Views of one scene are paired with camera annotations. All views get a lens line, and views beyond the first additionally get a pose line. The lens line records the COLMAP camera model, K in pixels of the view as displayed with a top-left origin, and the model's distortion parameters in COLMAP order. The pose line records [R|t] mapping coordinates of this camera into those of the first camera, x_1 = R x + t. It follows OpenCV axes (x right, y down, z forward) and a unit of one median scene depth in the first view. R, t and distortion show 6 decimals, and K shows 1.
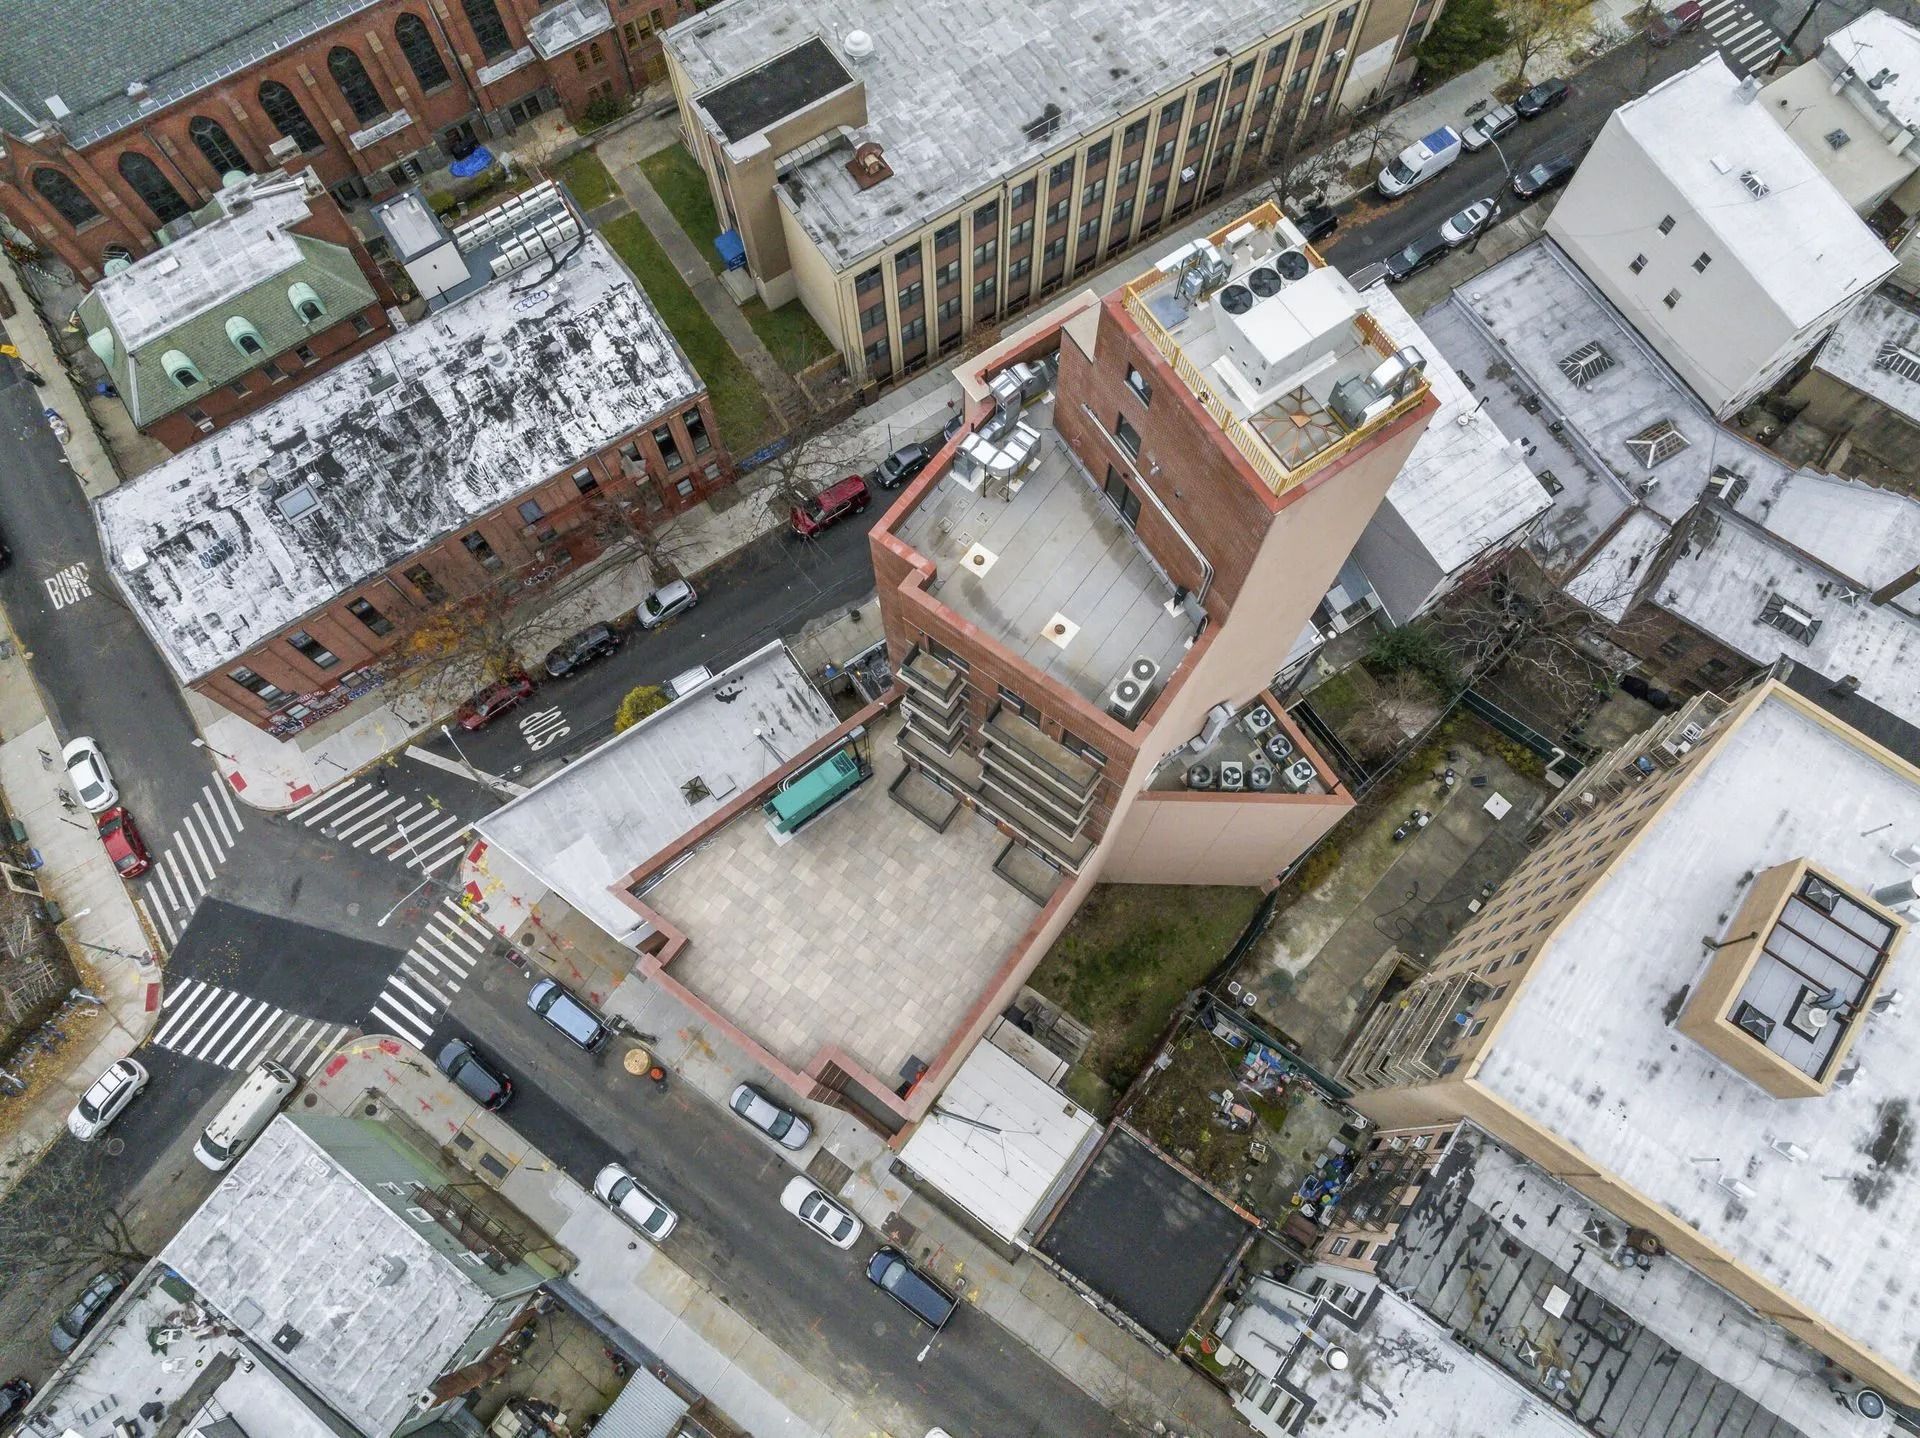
lens RADIAL K [[1377.4, 0, 1008.5], [0, 1377.4, 676.8], [0, 0, 1]] dist [-0.042629, 0.015617]
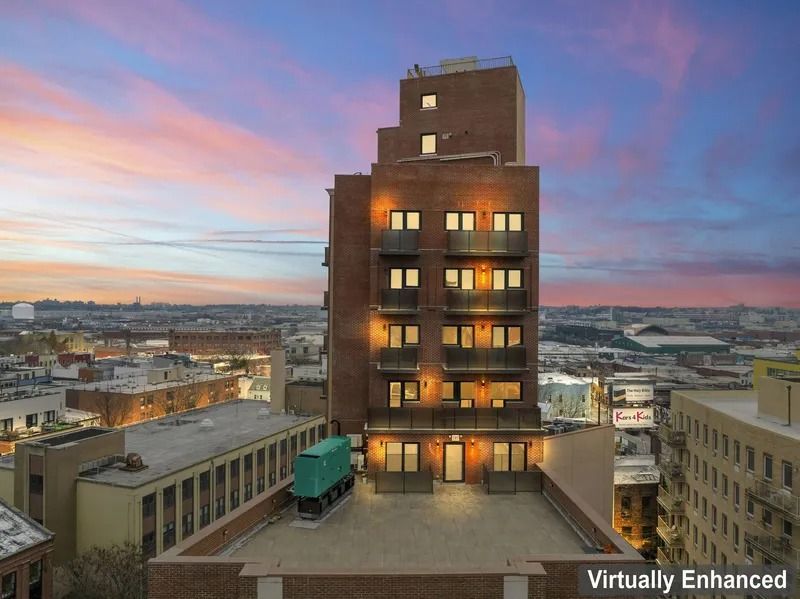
lens RADIAL K [[573.9, 0, 398.1], [0, 573.9, 301.0], [0, 0, 1]] dist [-0.042629, 0.015617]
pose [[0.794310, 0.019739, 0.607192, -0.297330], [0.573050, 0.307500, -0.759643, 0.333465], [-0.201706, 0.951343, 0.232939, 0.596621]]
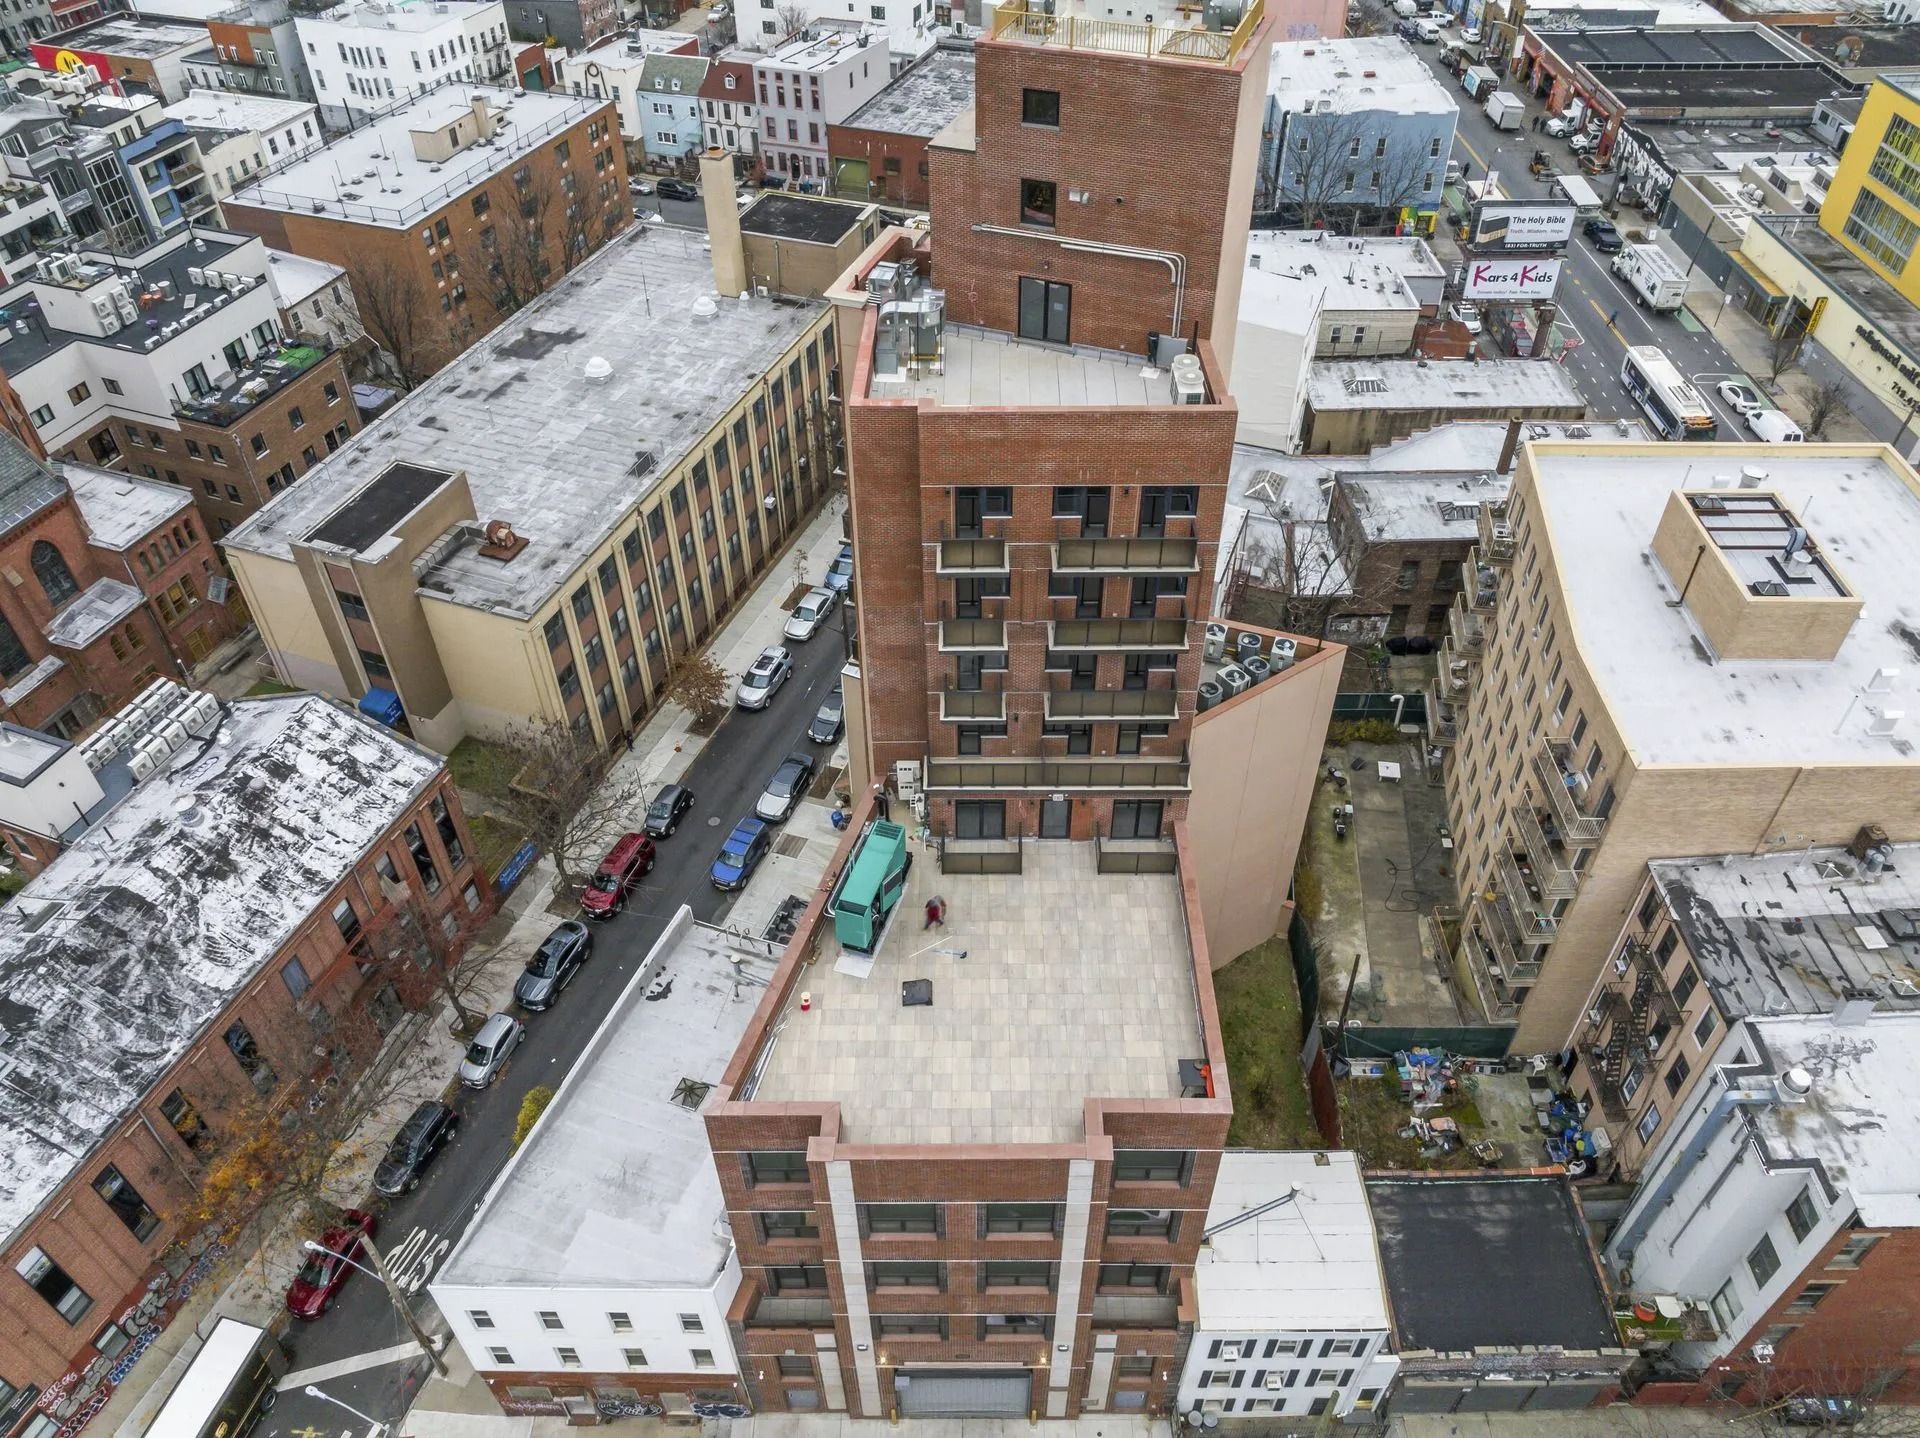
lens RADIAL K [[1377.4, 0, 955.5], [0, 1377.4, 709.4], [0, 0, 1]] dist [-0.042629, 0.015617]
pose [[0.812067, -0.397808, 0.426962, -0.321557], [0.556453, 0.748273, -0.361175, 0.258195], [-0.175806, 0.530883, 0.829009, 0.217370]]
